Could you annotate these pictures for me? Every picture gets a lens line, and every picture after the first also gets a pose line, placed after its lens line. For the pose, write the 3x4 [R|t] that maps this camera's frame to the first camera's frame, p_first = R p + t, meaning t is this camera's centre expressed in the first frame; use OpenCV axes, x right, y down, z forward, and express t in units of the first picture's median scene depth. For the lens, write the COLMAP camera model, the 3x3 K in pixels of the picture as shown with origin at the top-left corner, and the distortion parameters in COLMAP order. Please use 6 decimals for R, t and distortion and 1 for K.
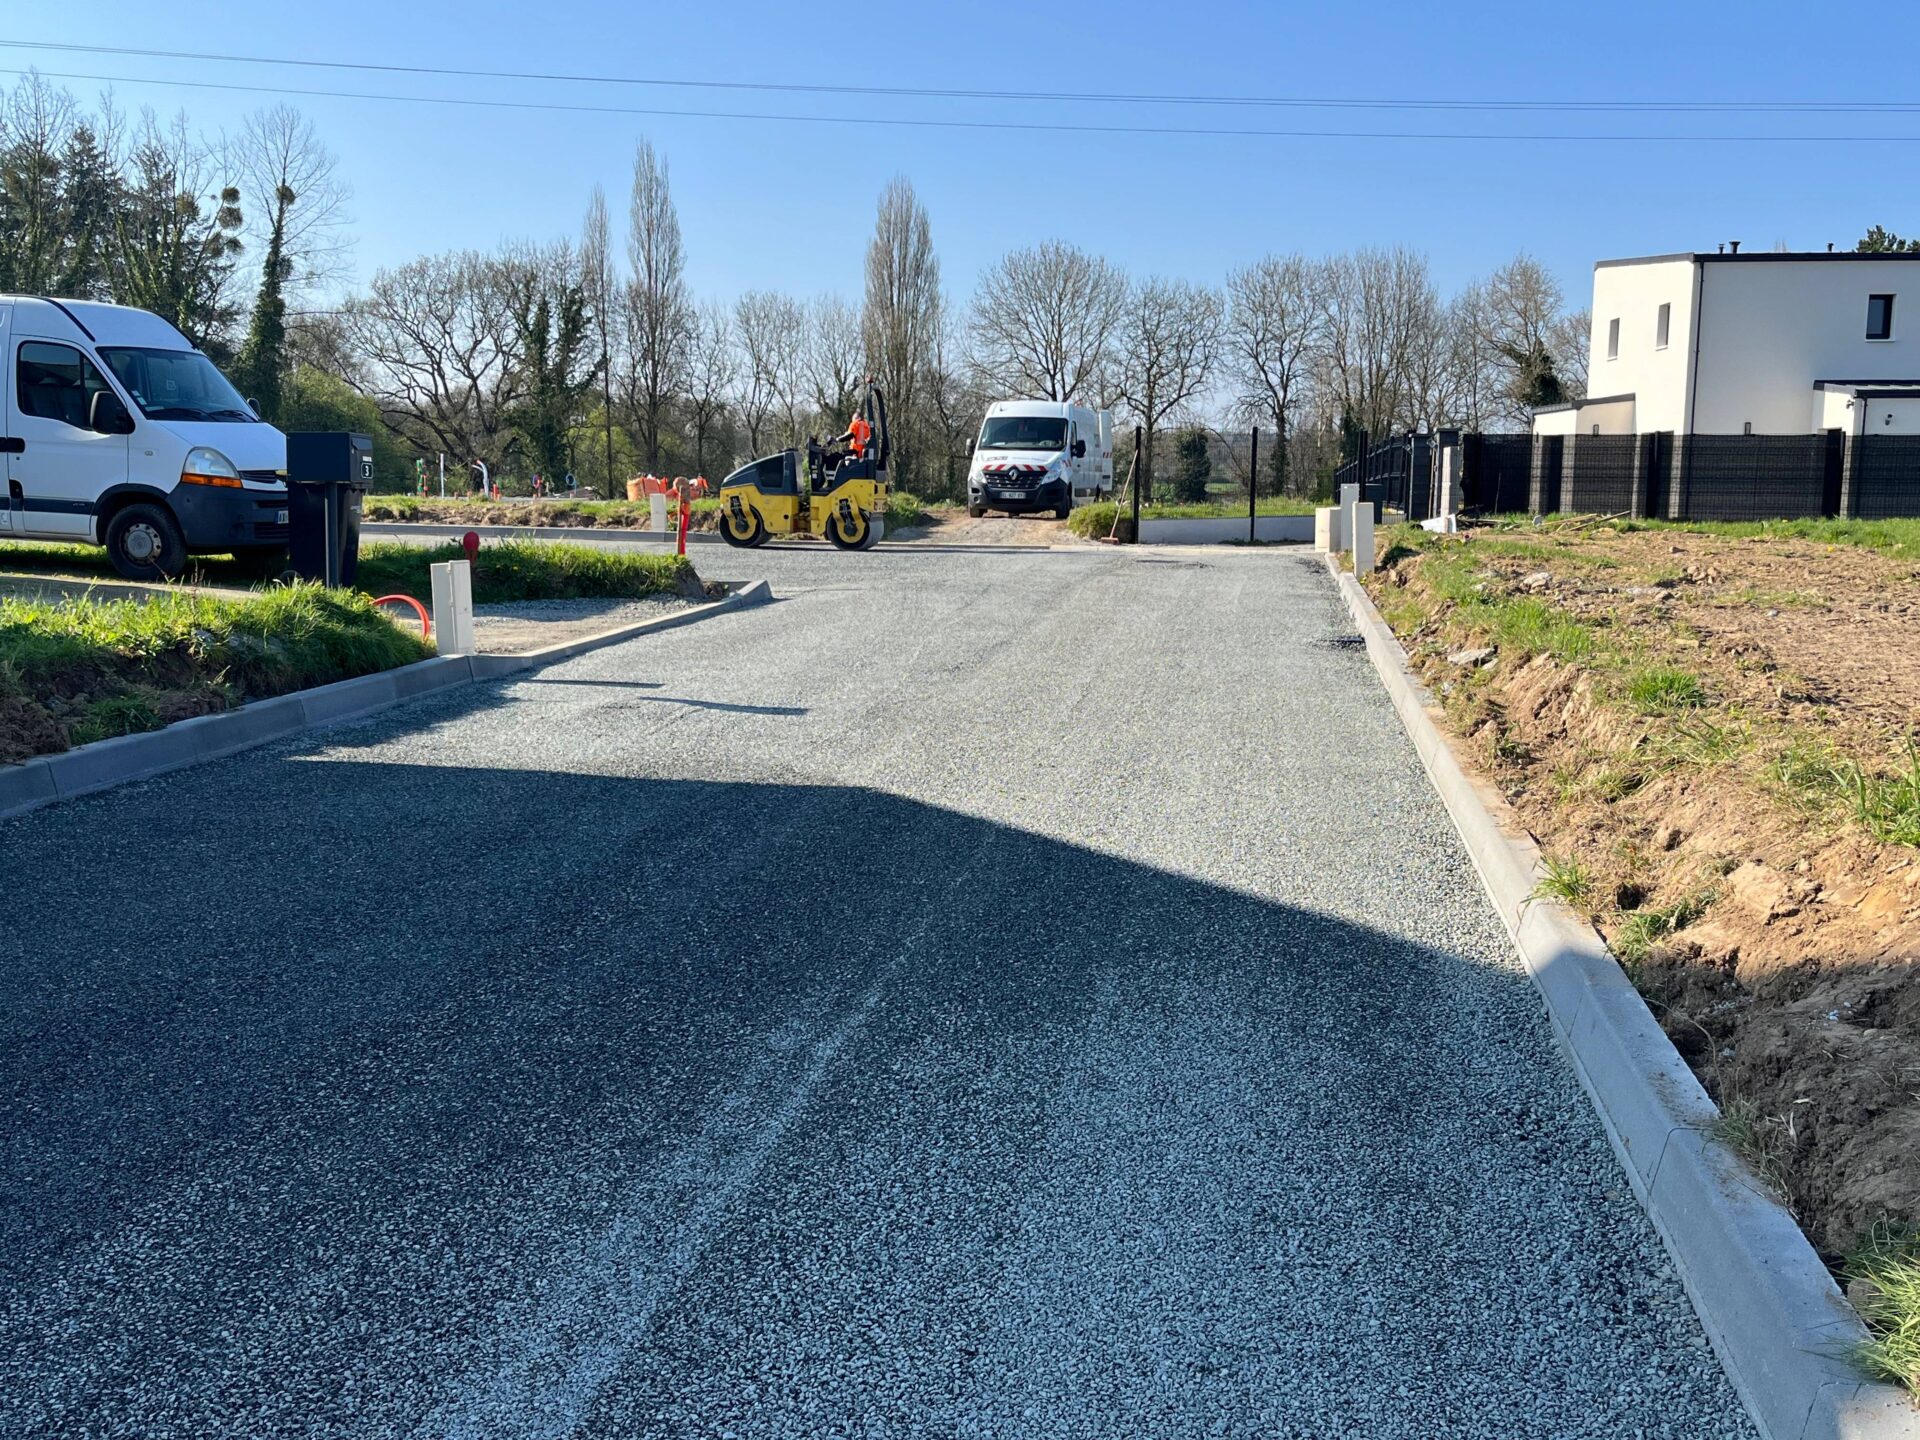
lens RADIAL K [[1791.7, 0, 960.0], [0, 1791.7, 720.0], [0, 0, 1]] dist [0.010297, 0.002957]
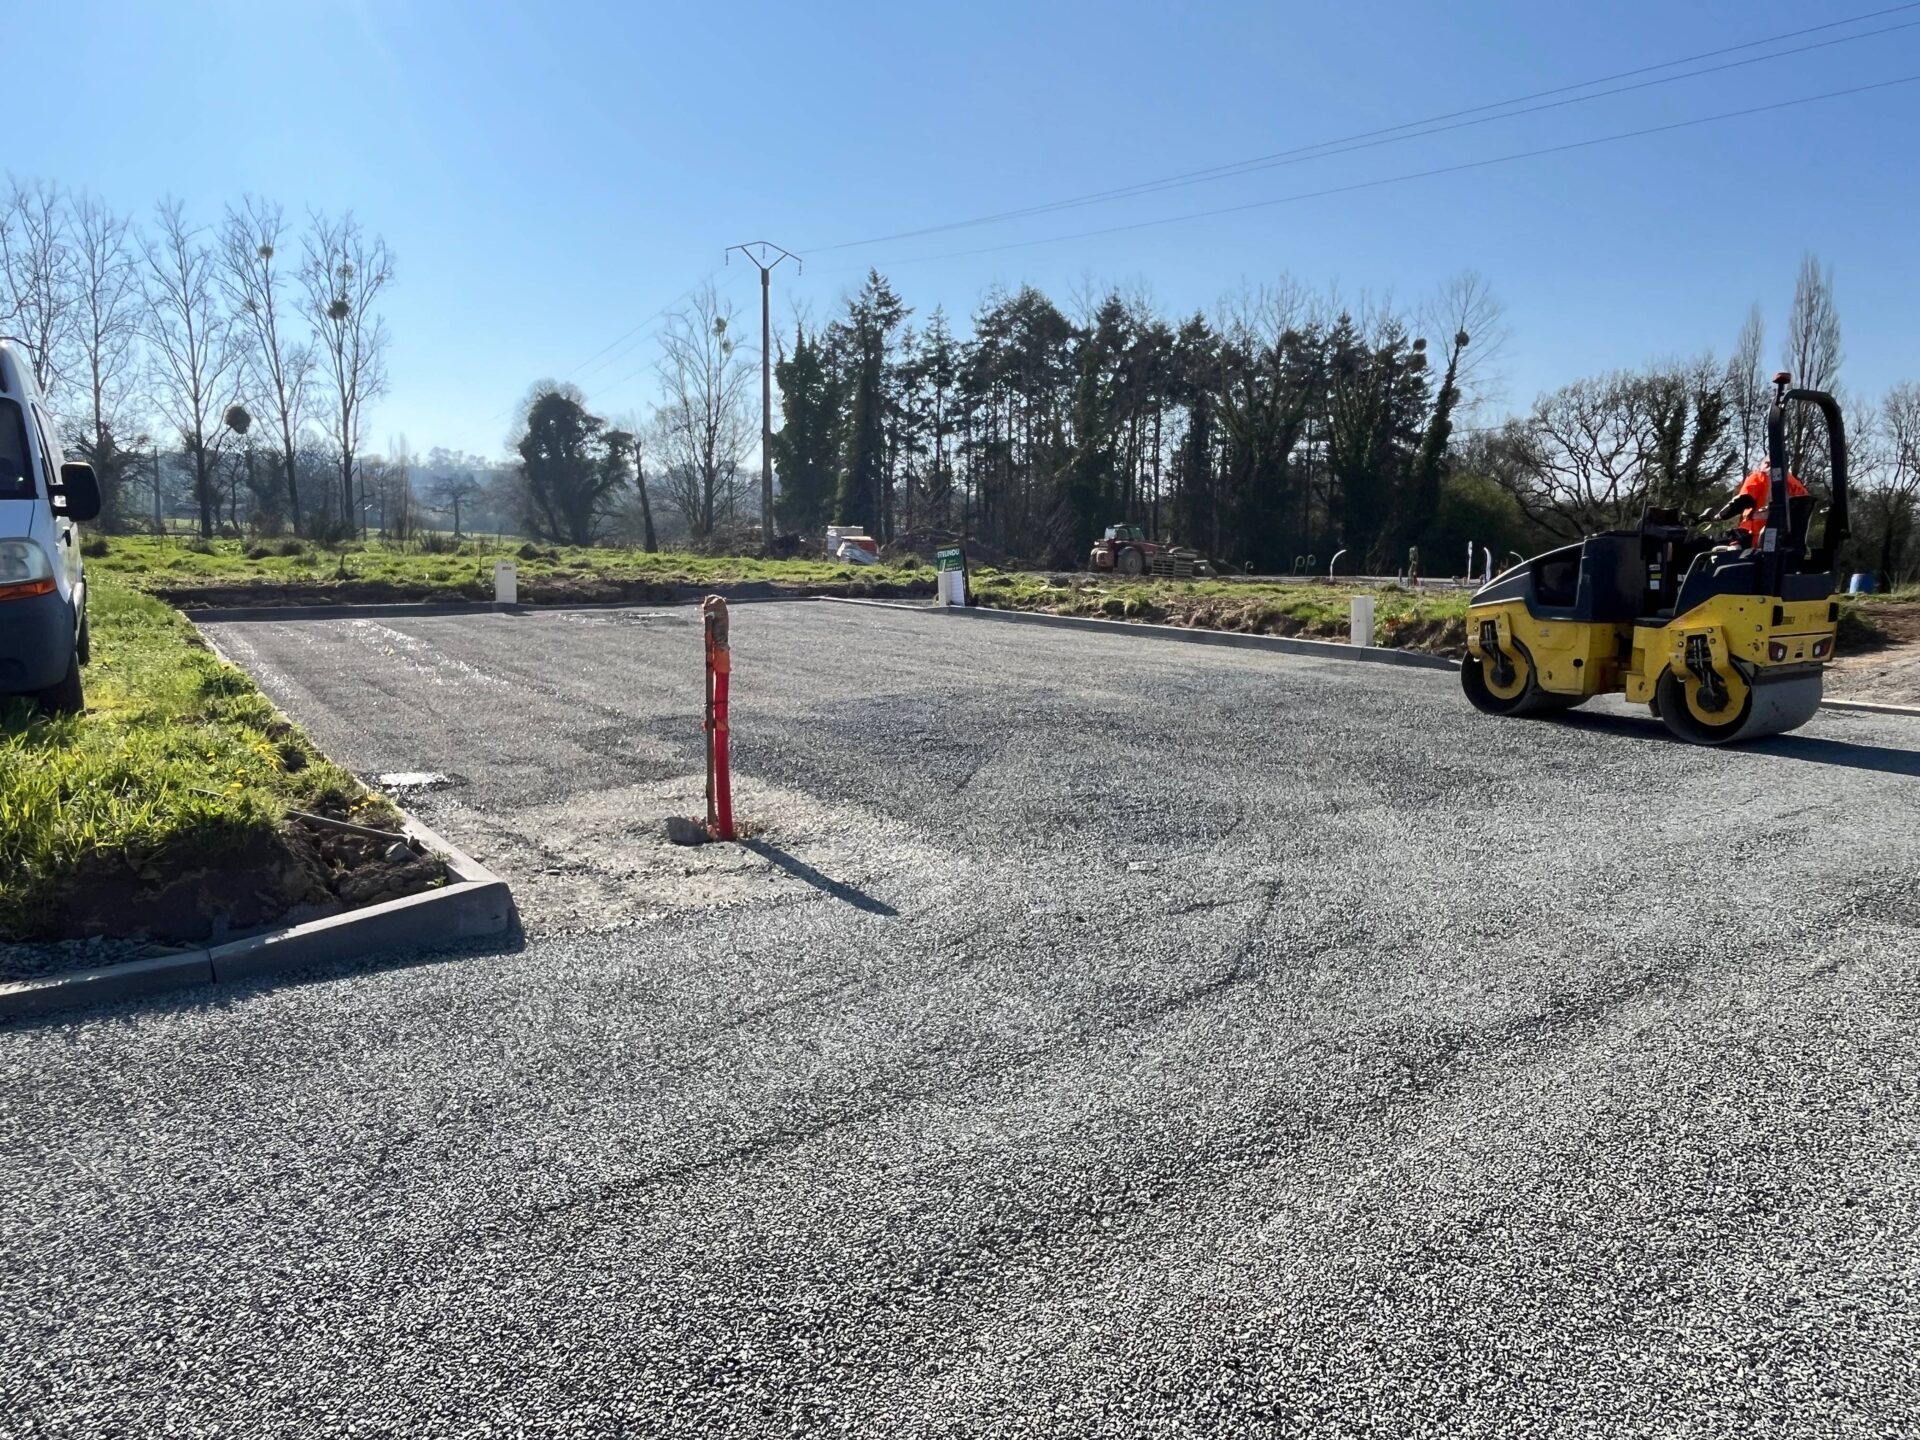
lens RADIAL K [[1240.3, 0, 960.0], [0, 1240.3, 720.0], [0, 0, 1]] dist [0.000594, 0.000062]
pose [[0.715100, 0.095349, -0.692489, 0.005553], [-0.098148, 0.994535, 0.035586, -0.018606], [0.692098, 0.042519, 0.720551, 0.123793]]
